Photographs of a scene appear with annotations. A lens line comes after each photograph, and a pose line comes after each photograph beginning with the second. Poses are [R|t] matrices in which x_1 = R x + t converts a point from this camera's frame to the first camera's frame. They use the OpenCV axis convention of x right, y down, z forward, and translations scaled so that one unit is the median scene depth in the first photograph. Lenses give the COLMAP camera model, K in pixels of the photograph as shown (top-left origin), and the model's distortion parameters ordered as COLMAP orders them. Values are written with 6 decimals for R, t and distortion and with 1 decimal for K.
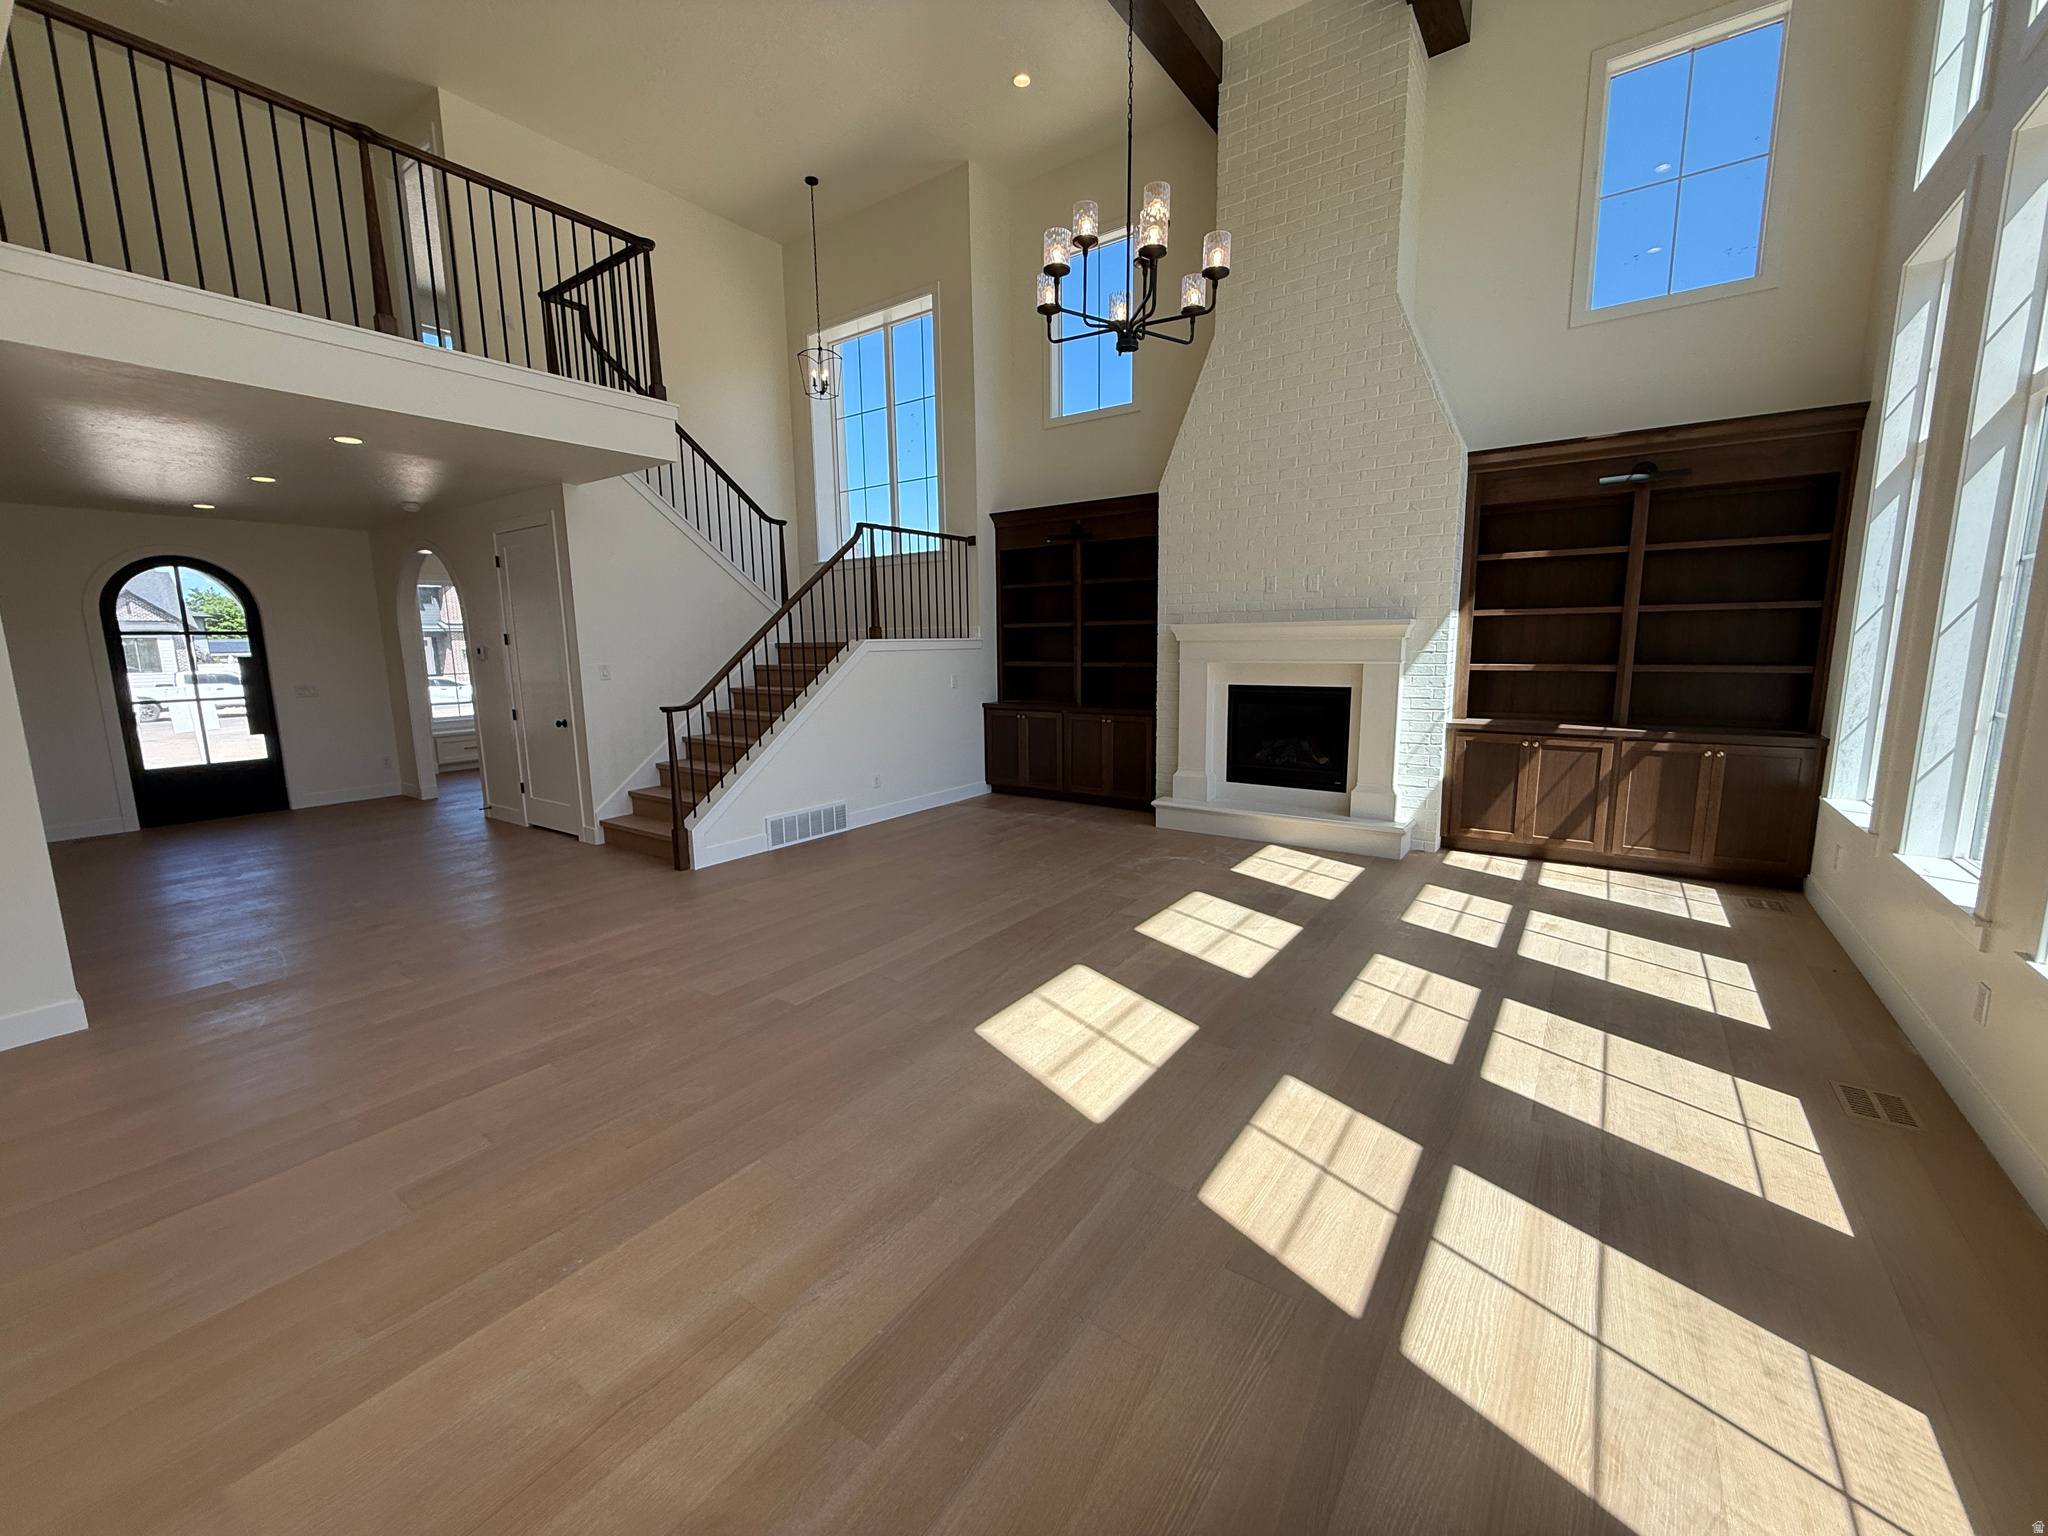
lens RADIAL K [[823.9, 0, 1005.6], [0, 823.9, 766.8], [0, 0, 1]] dist [-0.000085, 0.000749]
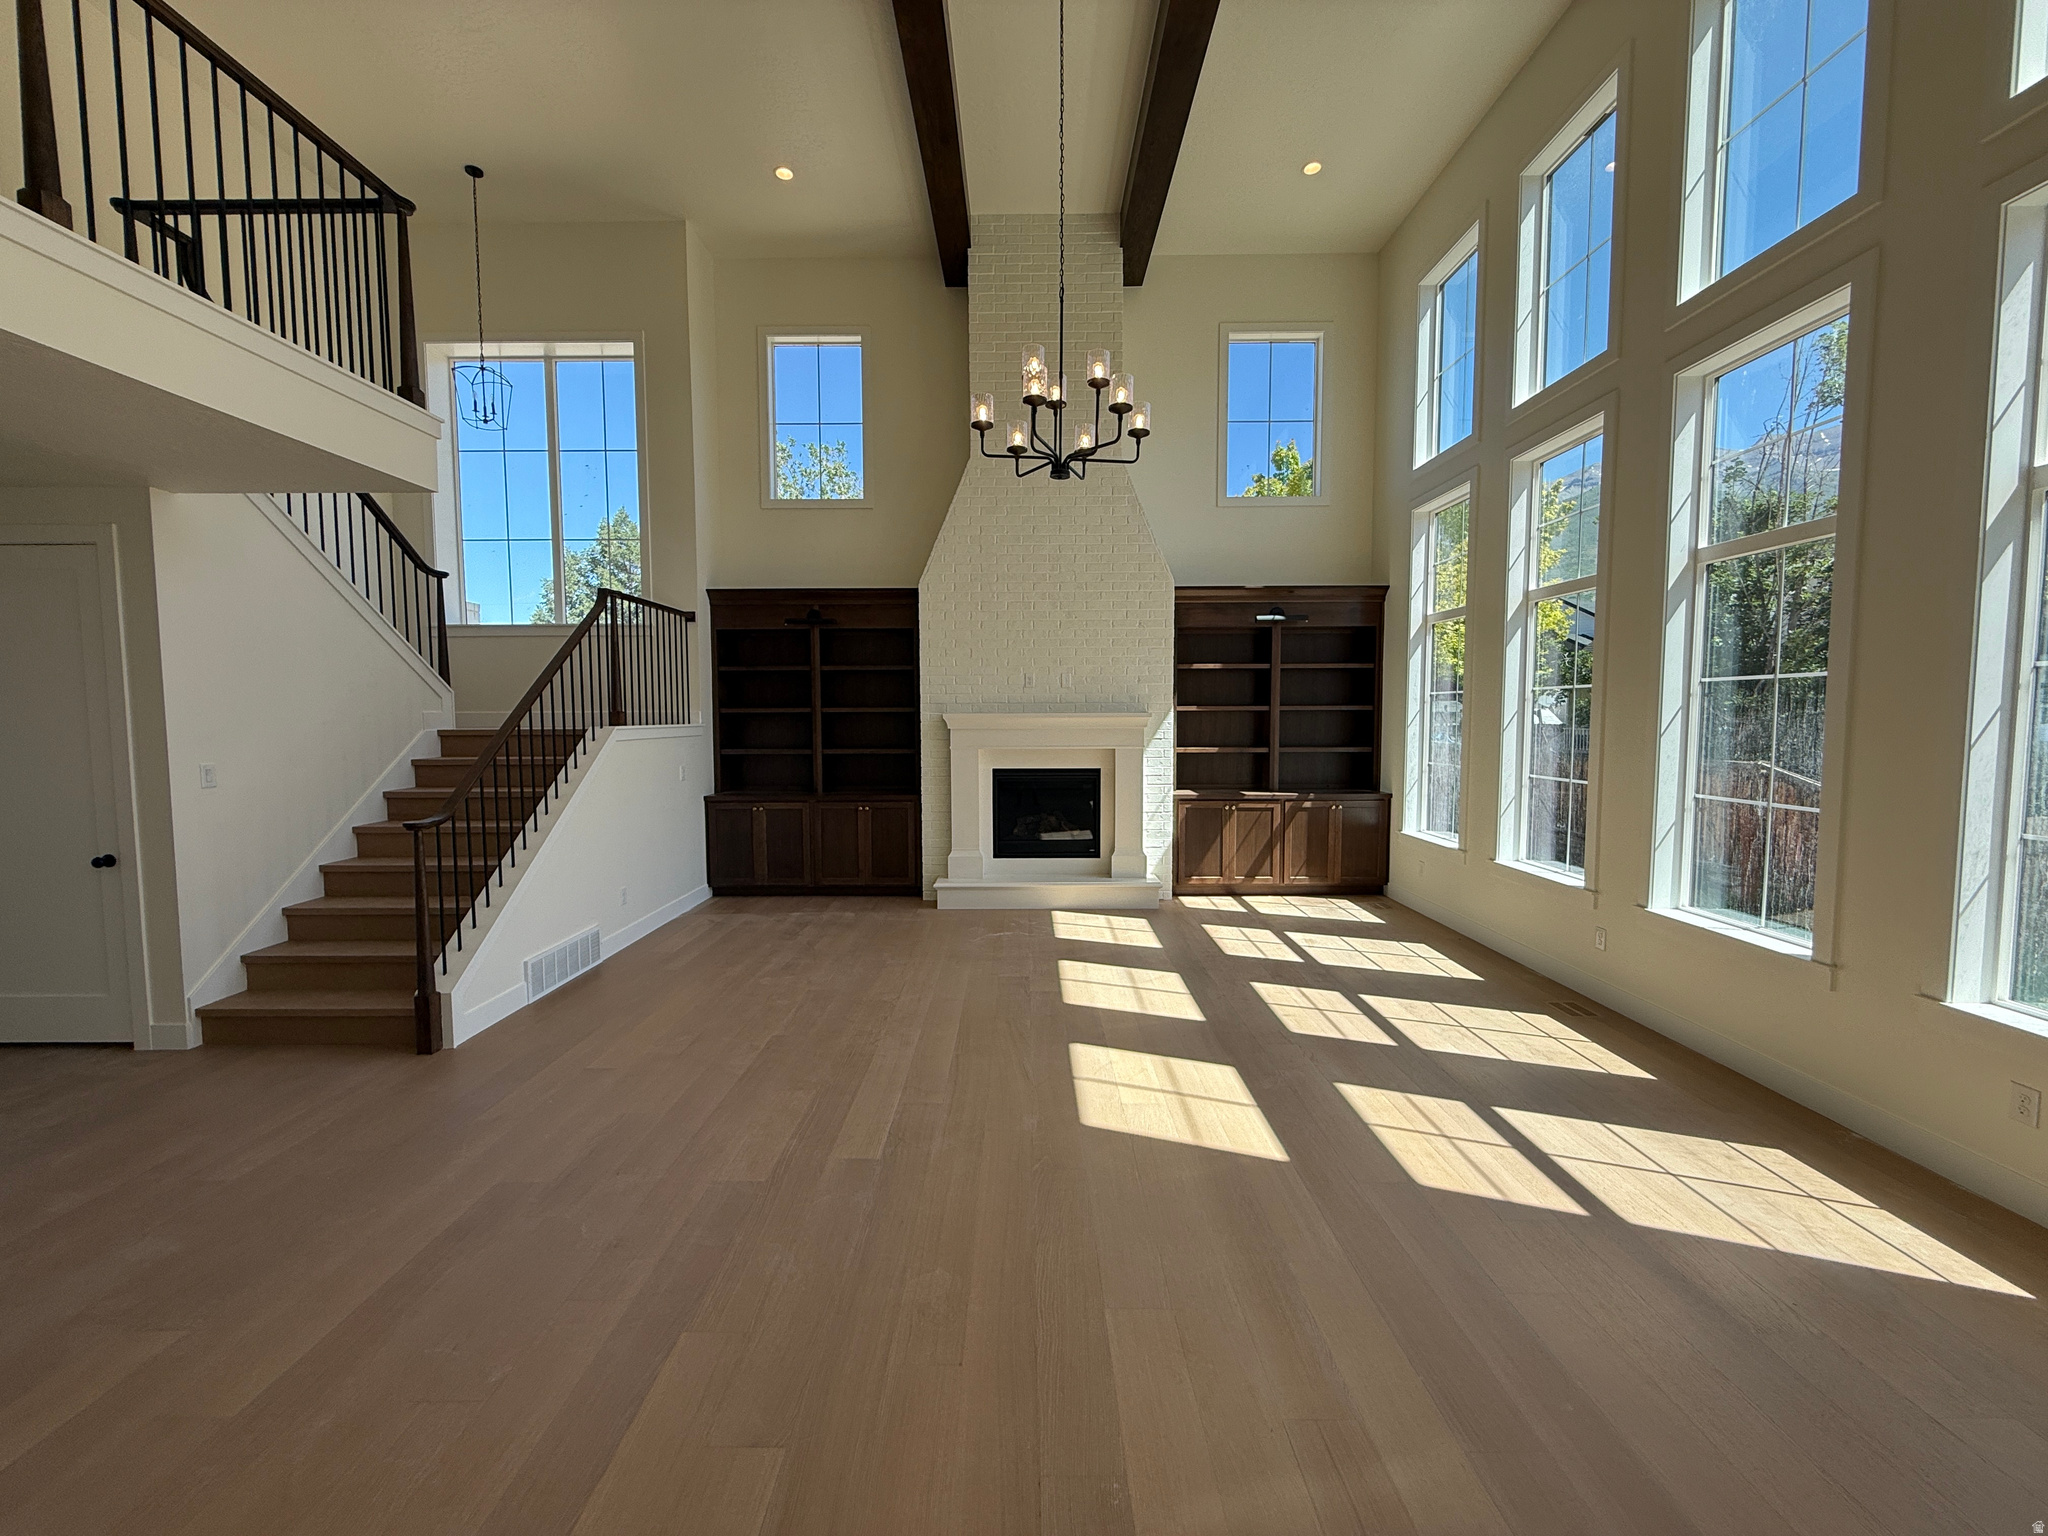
lens RADIAL K [[823.9, 0, 1024.5], [0, 823.9, 765.0], [0, 0, 1]] dist [-0.000085, 0.000749]
pose [[0.810510, -0.024335, 0.585219, -0.381807], [0.082362, 0.993944, -0.072739, -0.025249], [-0.579905, 0.107156, 0.807606, 0.110610]]
